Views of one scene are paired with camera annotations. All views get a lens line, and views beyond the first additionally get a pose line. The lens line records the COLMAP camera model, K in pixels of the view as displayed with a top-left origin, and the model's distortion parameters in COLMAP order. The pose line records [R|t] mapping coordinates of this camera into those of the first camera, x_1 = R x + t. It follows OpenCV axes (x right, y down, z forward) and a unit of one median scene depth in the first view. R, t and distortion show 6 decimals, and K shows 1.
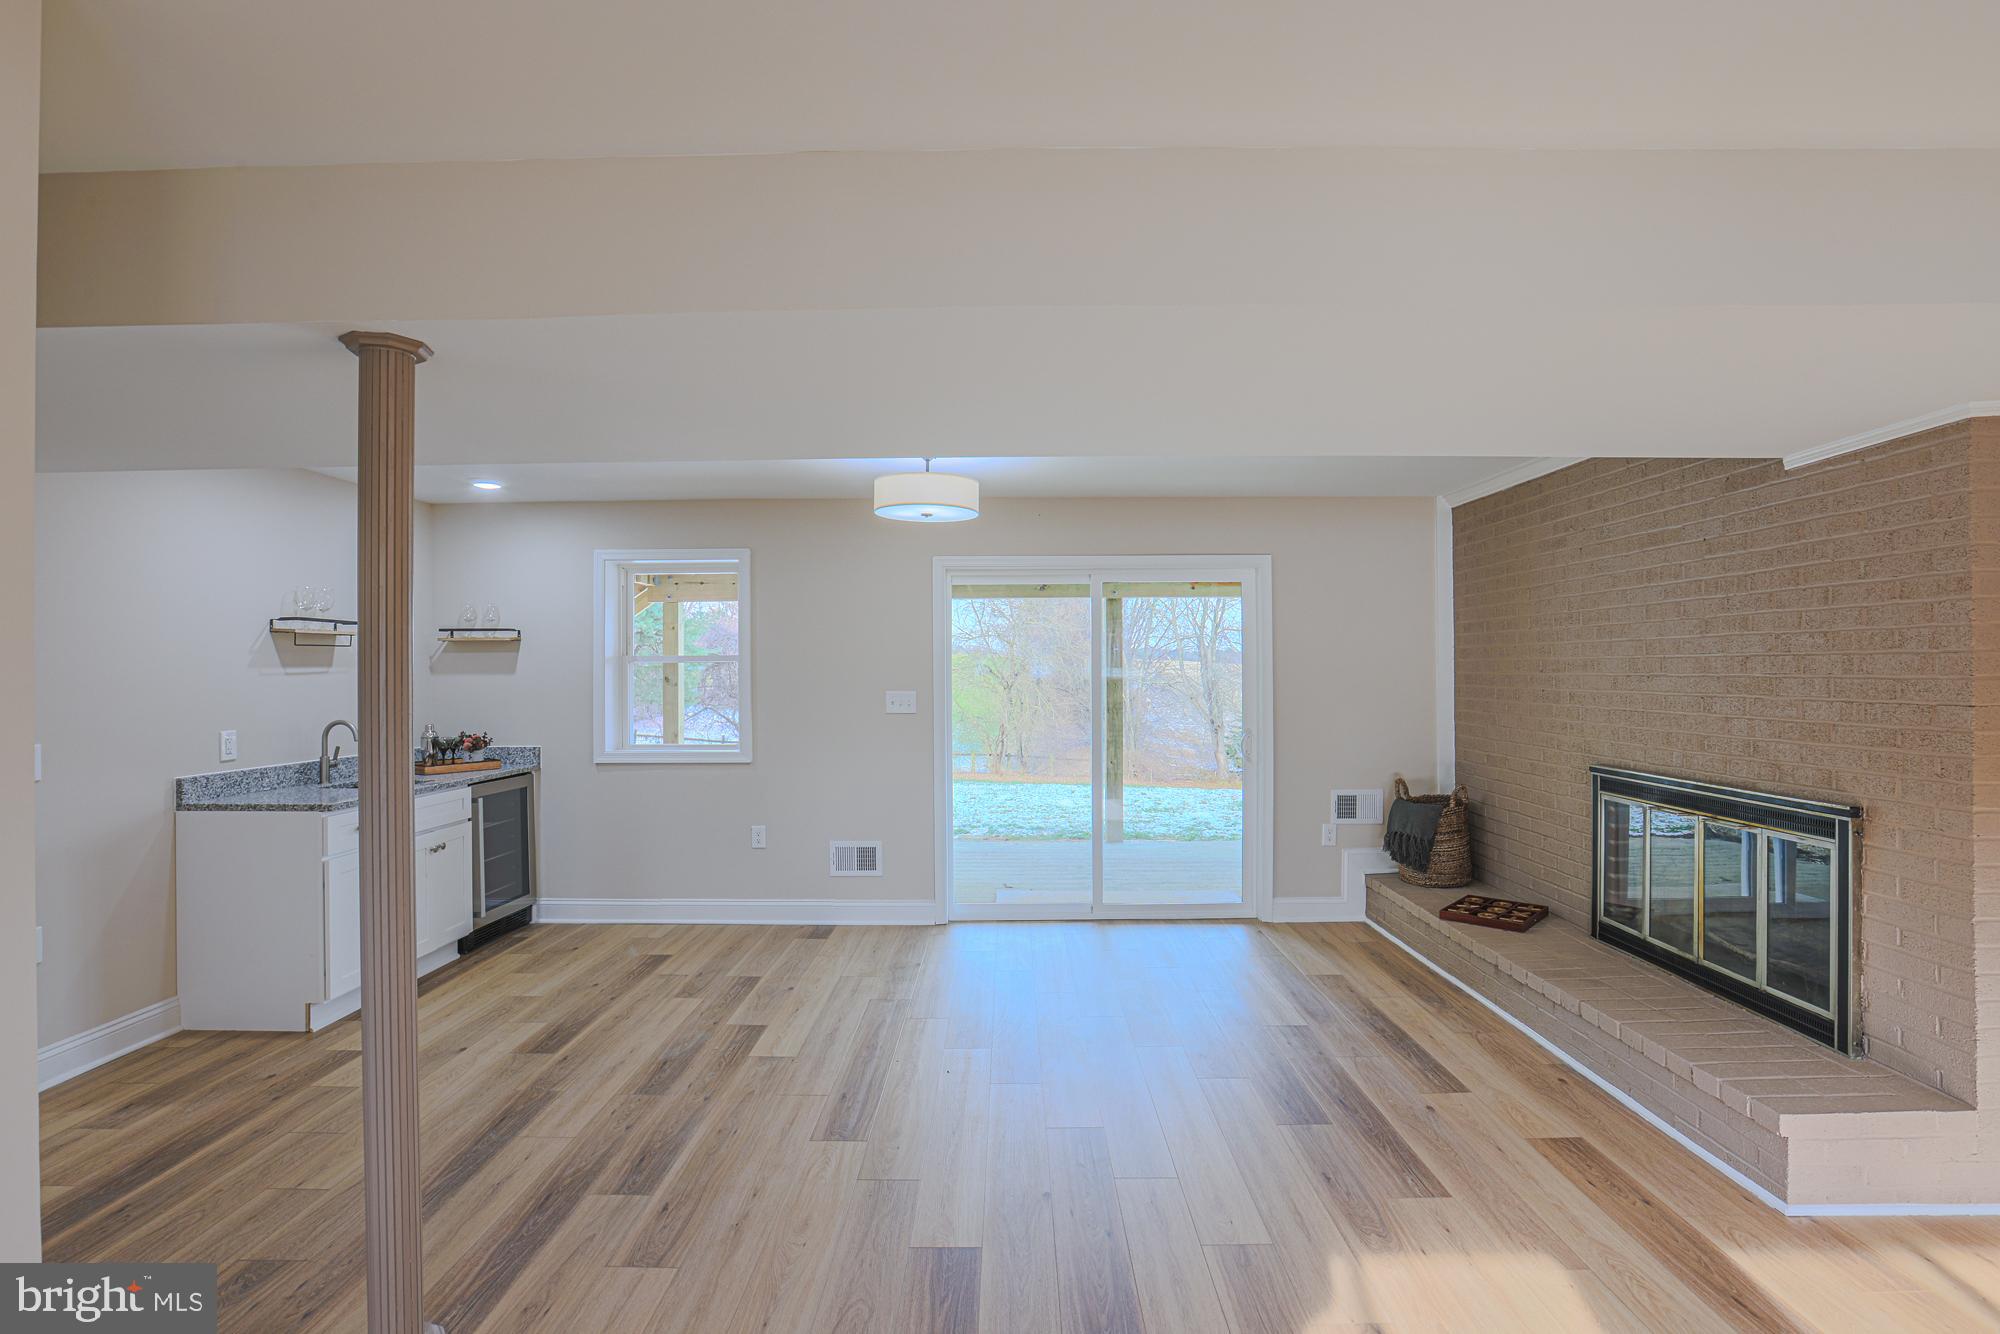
lens RADIAL K [[935.6, 0, 996.1], [0, 935.6, 673.2], [0, 0, 1]] dist [-0.049617, 0.015879]
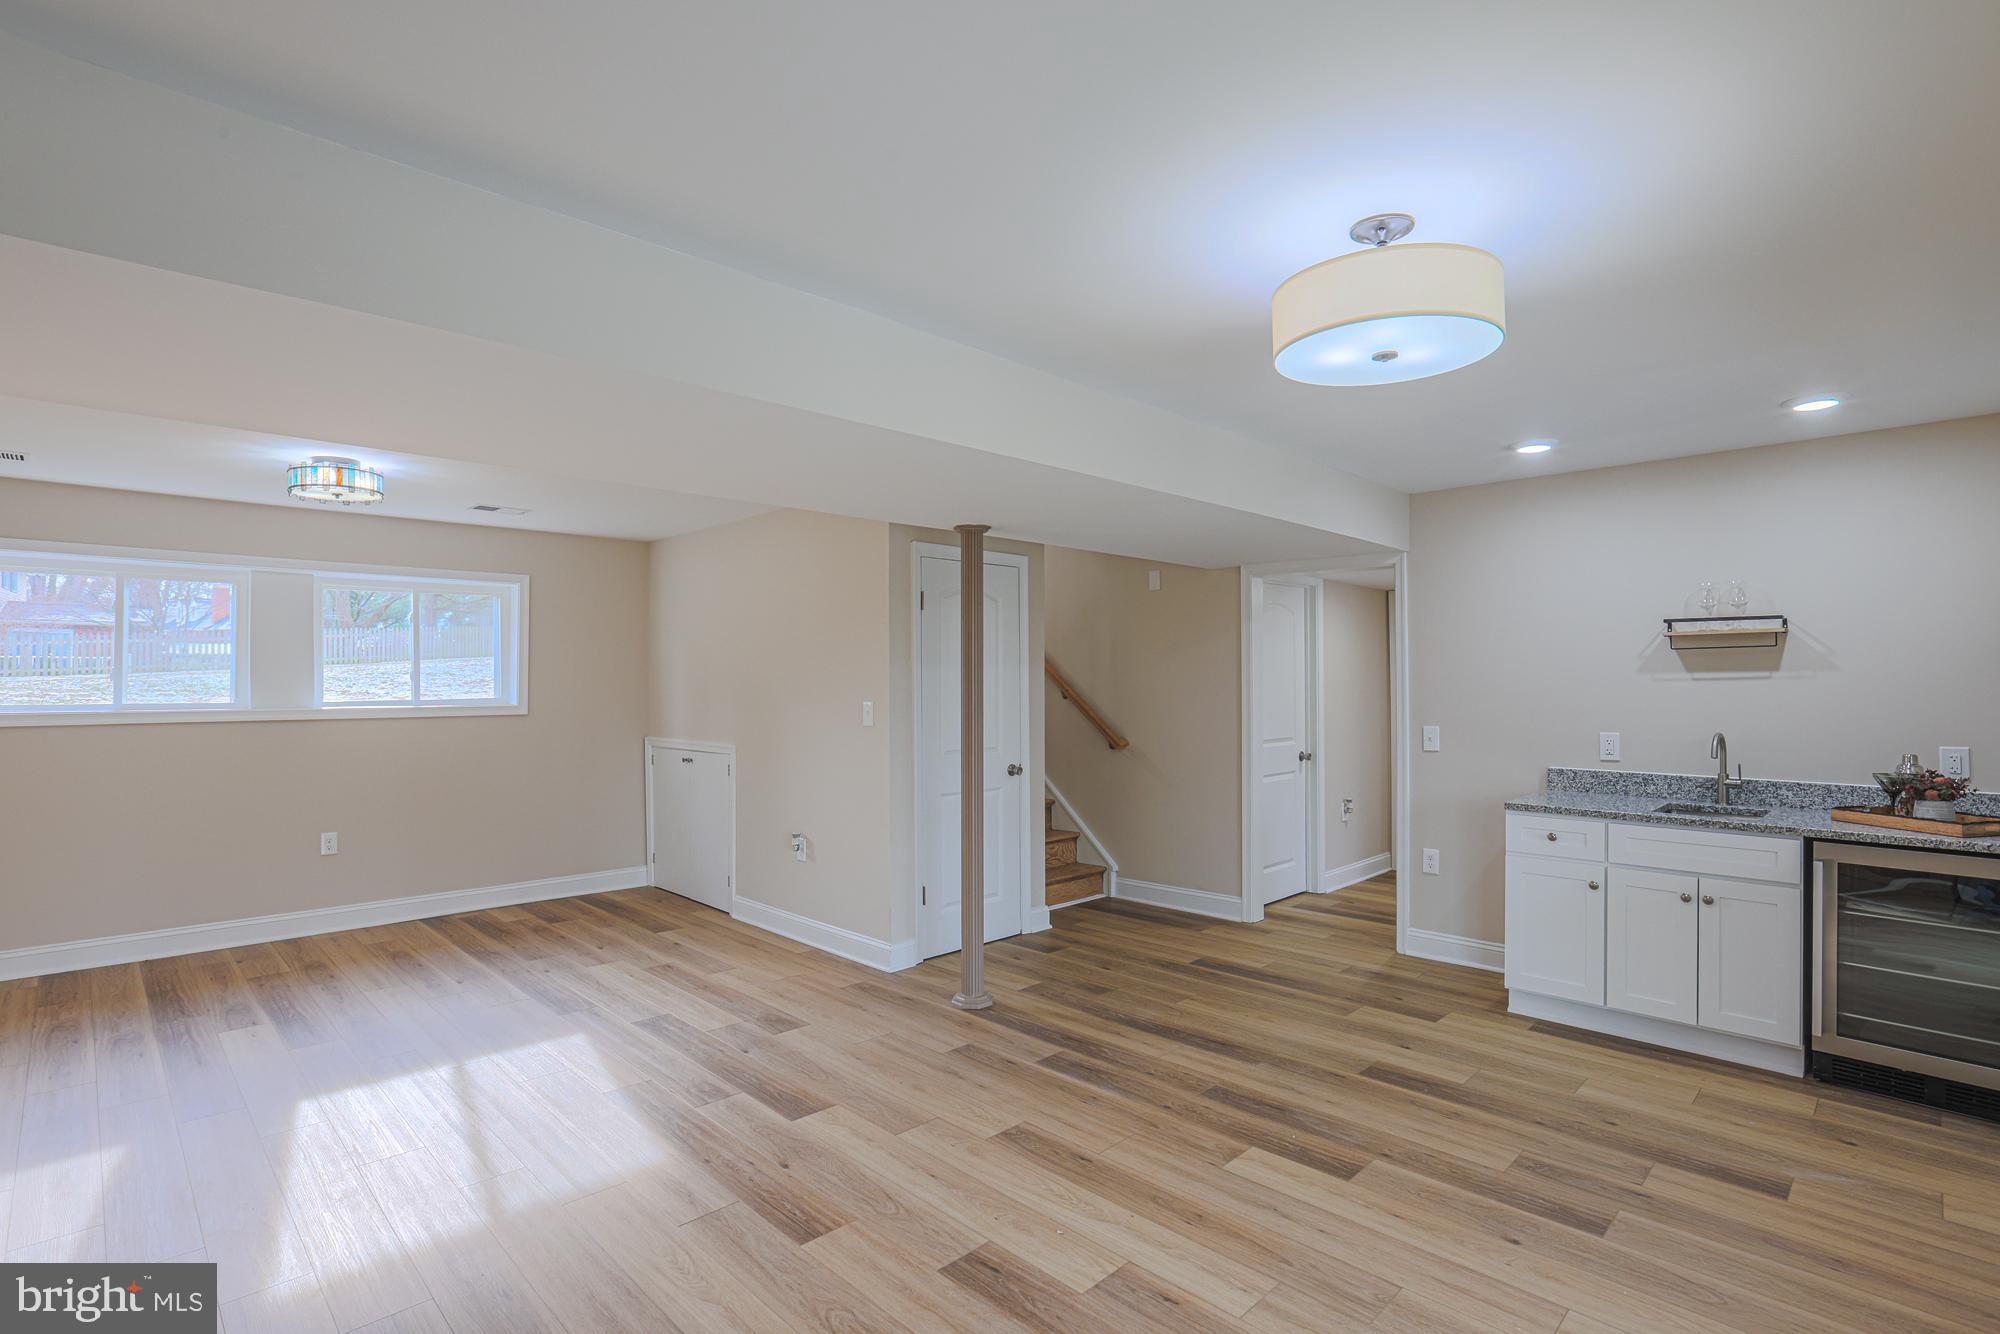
lens RADIAL K [[935.6, 0, 1001.2], [0, 935.6, 670.3], [0, 0, 1]] dist [-0.049617, 0.015879]
pose [[-0.699562, -0.002066, -0.714569, 0.383522], [0.004756, 0.999960, -0.007548, -0.004679], [0.714556, -0.008679, -0.699524, 1.140438]]
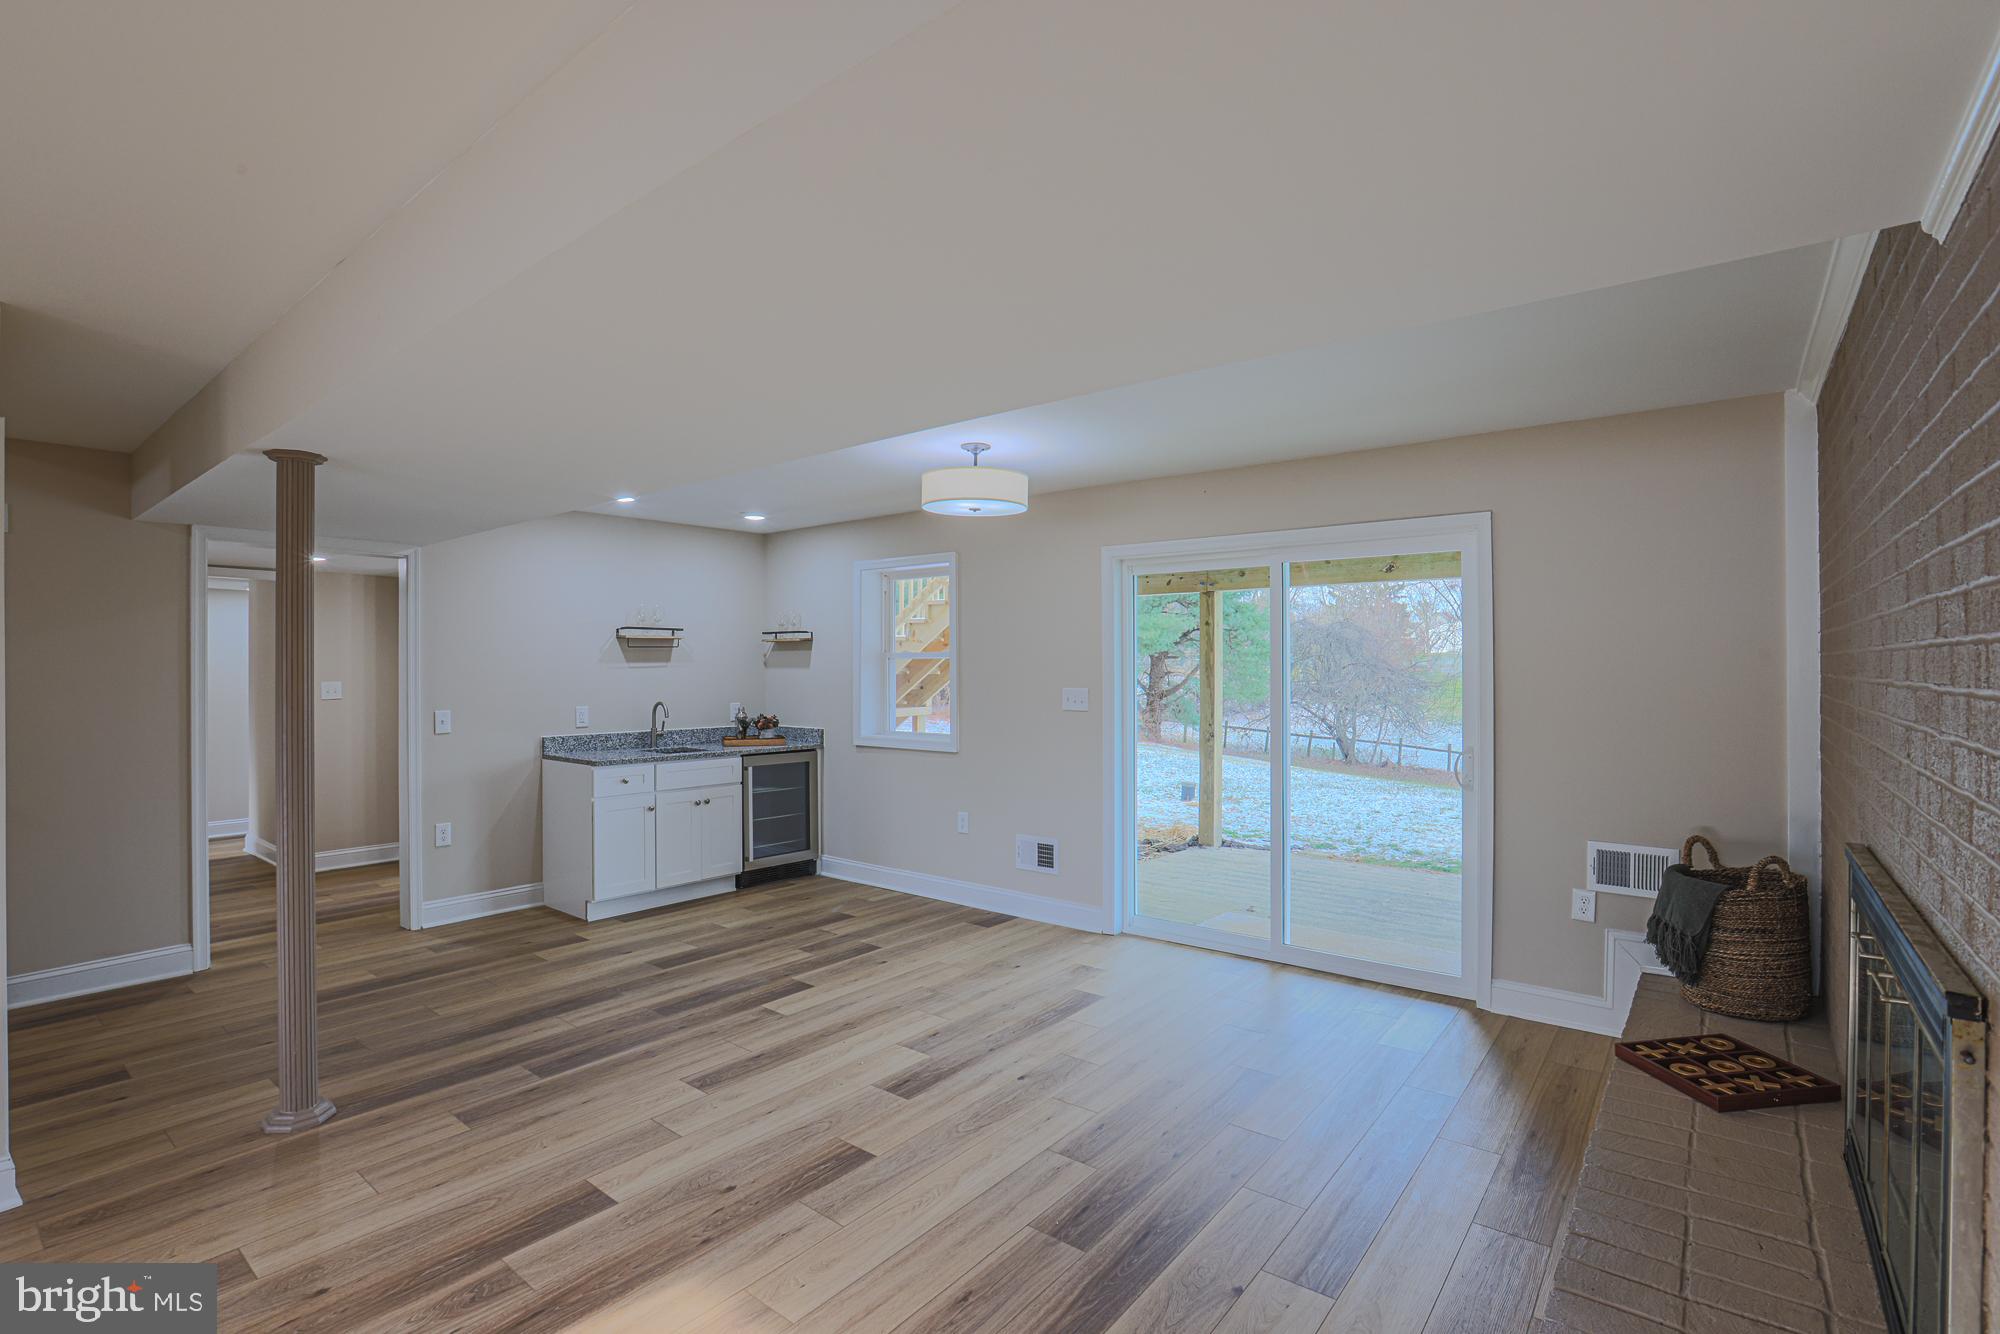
lens RADIAL K [[935.6, 0, 977.4], [0, 935.6, 665.2], [0, 0, 1]] dist [-0.049617, 0.015879]
pose [[0.778011, 0.002161, -0.628246, 0.525699], [-0.002542, 0.999997, 0.000293, -0.004221], [0.628245, 0.001369, 0.778014, 0.226301]]
